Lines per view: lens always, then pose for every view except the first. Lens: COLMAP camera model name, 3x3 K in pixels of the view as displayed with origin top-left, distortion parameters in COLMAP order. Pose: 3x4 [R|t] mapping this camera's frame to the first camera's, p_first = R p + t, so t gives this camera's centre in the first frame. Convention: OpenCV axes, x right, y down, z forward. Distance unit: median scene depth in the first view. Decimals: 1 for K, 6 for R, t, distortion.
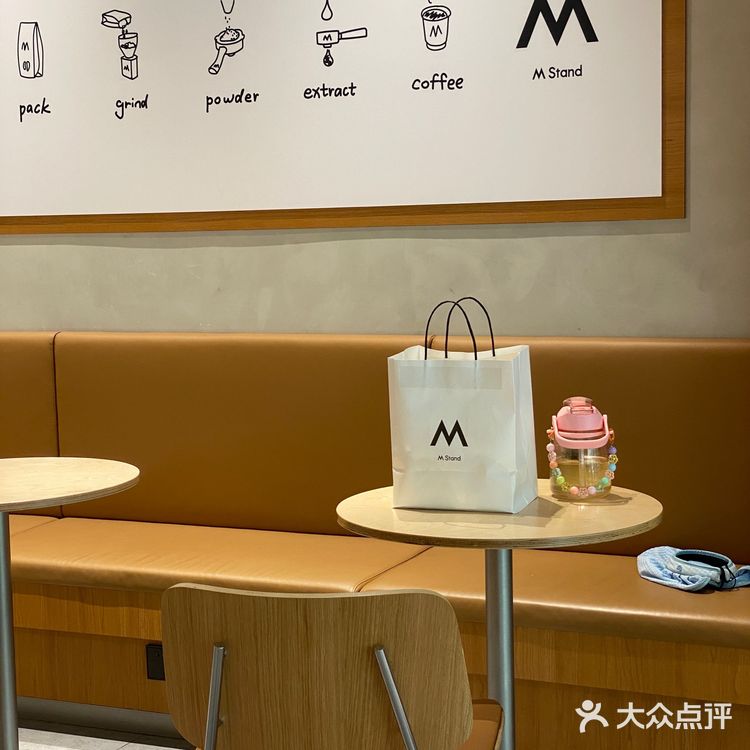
lens RADIAL K [[1472.3, 0, 375.0], [0, 1472.3, 375.0], [0, 0, 1]] dist [0.133015, -0.000780]
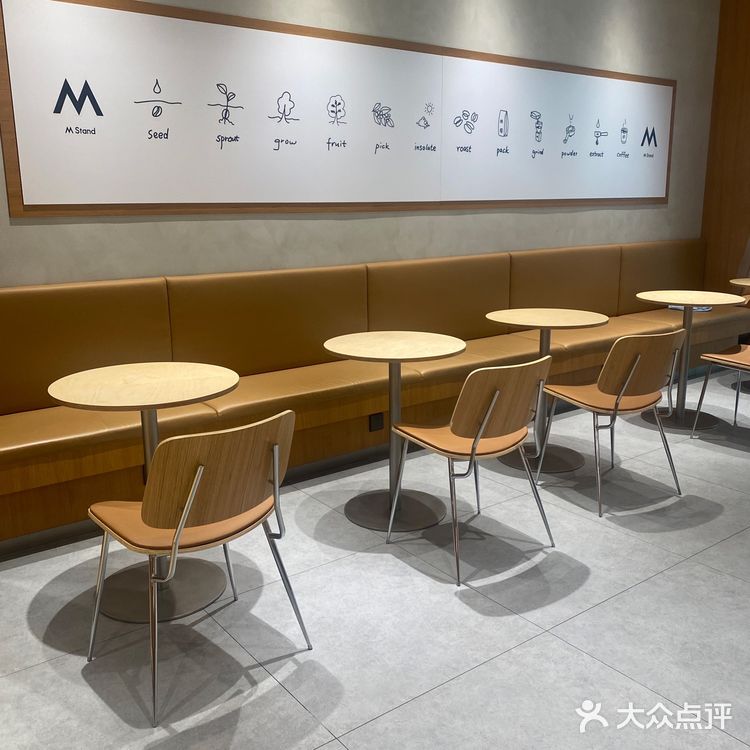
lens RADIAL K [[764.0, 0, 375.0], [0, 764.0, 375.0], [0, 0, 1]] dist [0.012524, -0.002449]
pose [[0.469840, -0.173859, 0.865461, -1.394286], [0.098389, 0.984618, 0.144383, -0.034356], [-0.877252, 0.017315, 0.479719, 0.643631]]
